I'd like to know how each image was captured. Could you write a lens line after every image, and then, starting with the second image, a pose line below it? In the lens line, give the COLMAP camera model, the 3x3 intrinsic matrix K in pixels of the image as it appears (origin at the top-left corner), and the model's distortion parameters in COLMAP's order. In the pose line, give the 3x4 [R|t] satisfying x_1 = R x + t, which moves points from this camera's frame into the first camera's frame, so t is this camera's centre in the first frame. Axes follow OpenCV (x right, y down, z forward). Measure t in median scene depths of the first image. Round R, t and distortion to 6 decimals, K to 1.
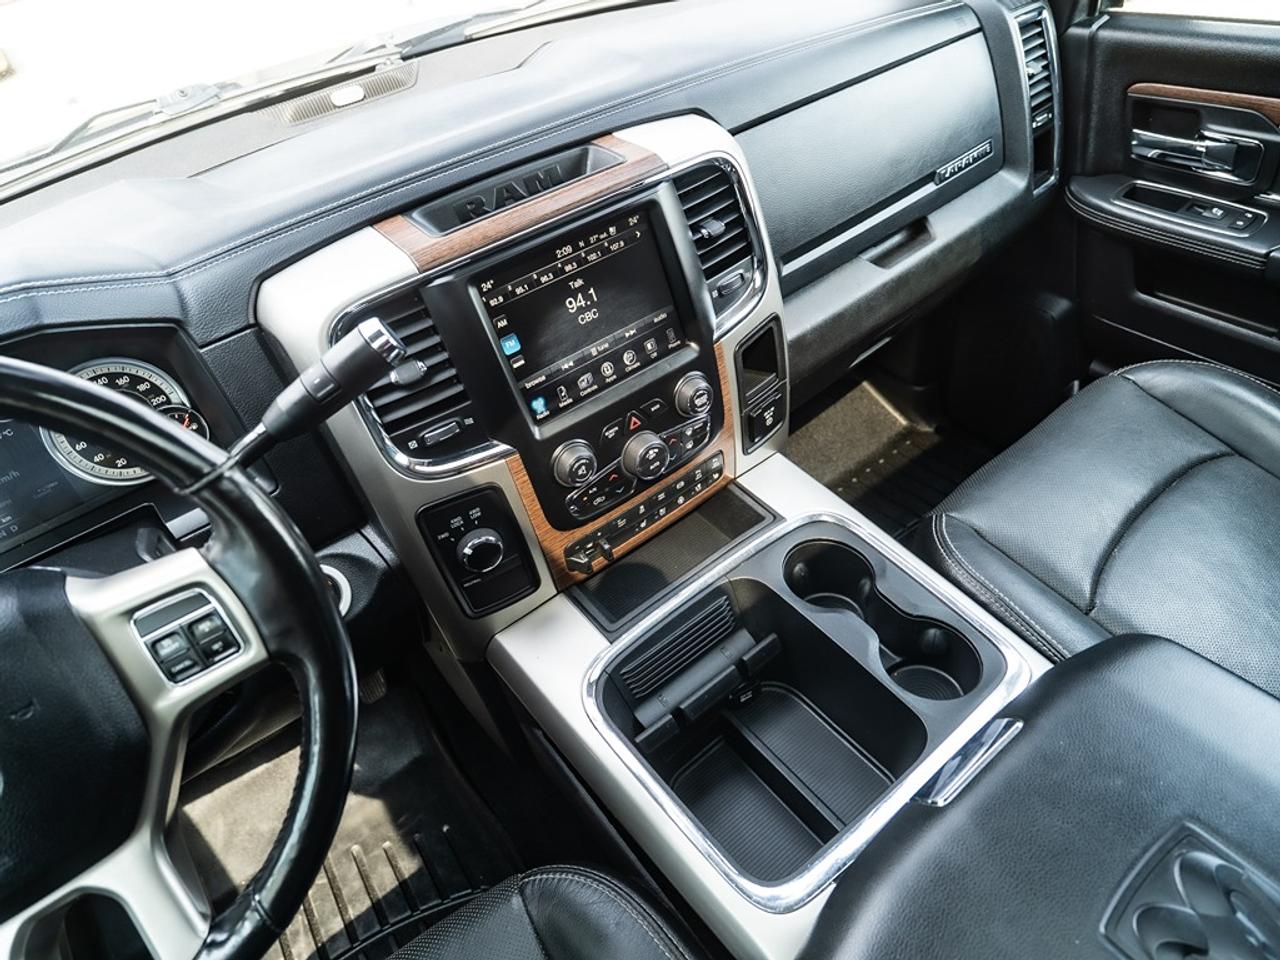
lens RADIAL K [[767.4, 0, 649.1], [0, 767.4, 478.5], [0, 0, 1]] dist [-0.014995, -0.002244]
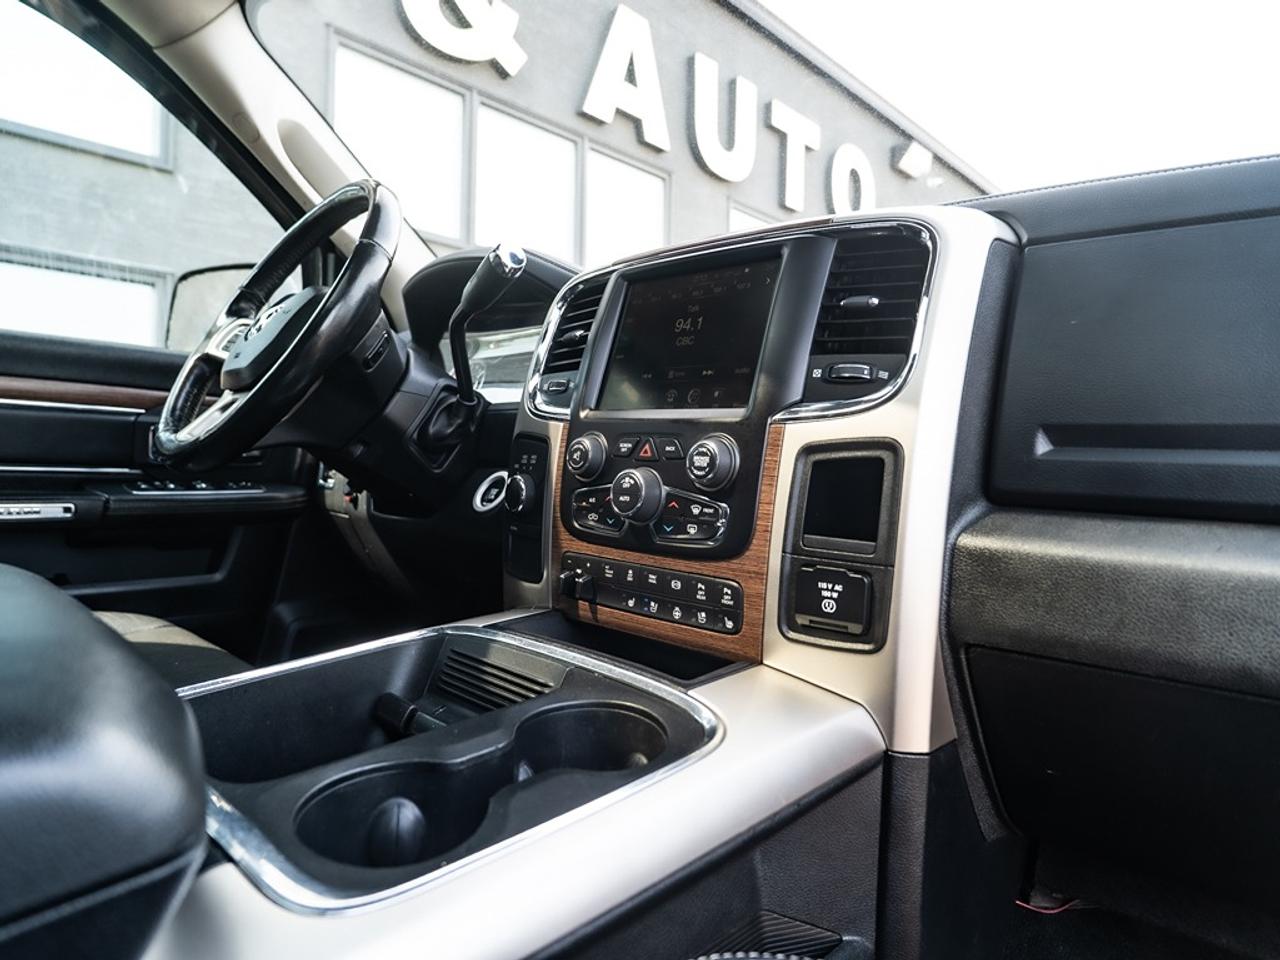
lens RADIAL K [[767.4, 0, 650.6], [0, 767.4, 483.3], [0, 0, 1]] dist [-0.014995, -0.002244]
pose [[0.164539, 0.178077, -0.970163, 0.867723], [-0.706943, 0.707201, 0.009912, -0.060262], [0.687865, 0.684219, 0.242253, 0.835436]]
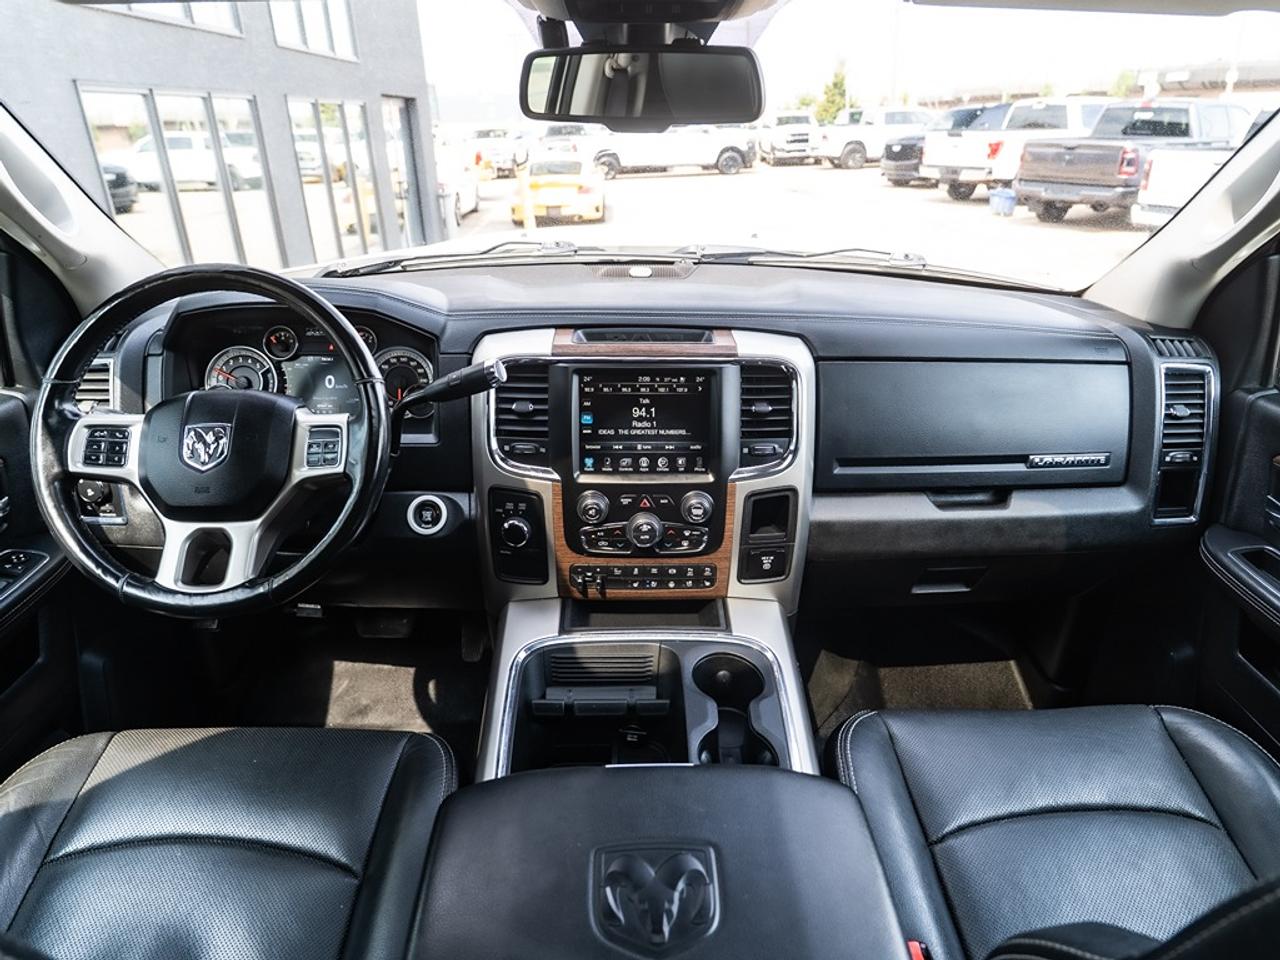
lens RADIAL K [[767.4, 0, 631.2], [0, 767.4, 476.1], [0, 0, 1]] dist [-0.014995, -0.002244]
pose [[0.797921, 0.372101, -0.474197, 0.636975], [-0.482645, 0.865684, -0.132837, 0.088160], [0.361076, 0.334863, 0.870340, -0.280895]]
